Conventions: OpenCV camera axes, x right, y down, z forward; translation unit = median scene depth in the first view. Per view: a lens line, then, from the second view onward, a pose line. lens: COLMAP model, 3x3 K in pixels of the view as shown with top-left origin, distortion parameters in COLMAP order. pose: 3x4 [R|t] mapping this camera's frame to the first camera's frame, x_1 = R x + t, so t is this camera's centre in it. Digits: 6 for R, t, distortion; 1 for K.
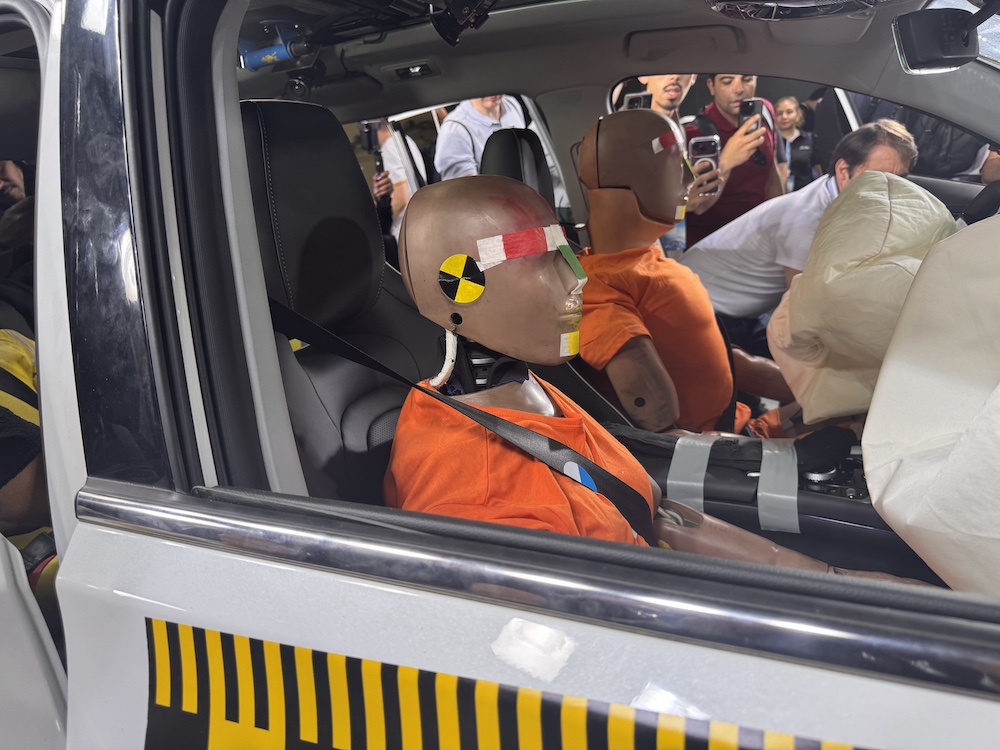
lens RADIAL K [[702.3, 0, 495.3], [0, 702.3, 374.2], [0, 0, 1]] dist [0.034261, -0.037400]
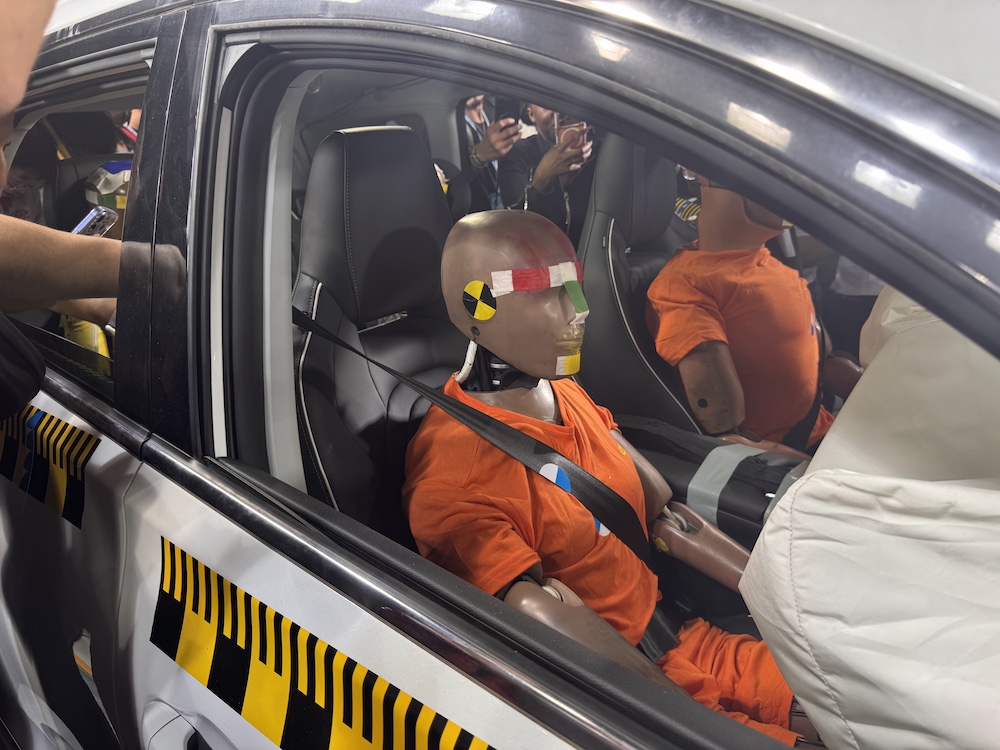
lens RADIAL K [[702.3, 0, 506.9], [0, 702.3, 375.7], [0, 0, 1]] dist [0.034261, -0.037400]
pose [[0.961837, 0.153676, -0.226392, 0.273938], [-0.130860, 0.984981, 0.112643, -0.142786], [0.240303, -0.078718, 0.967501, -0.151494]]
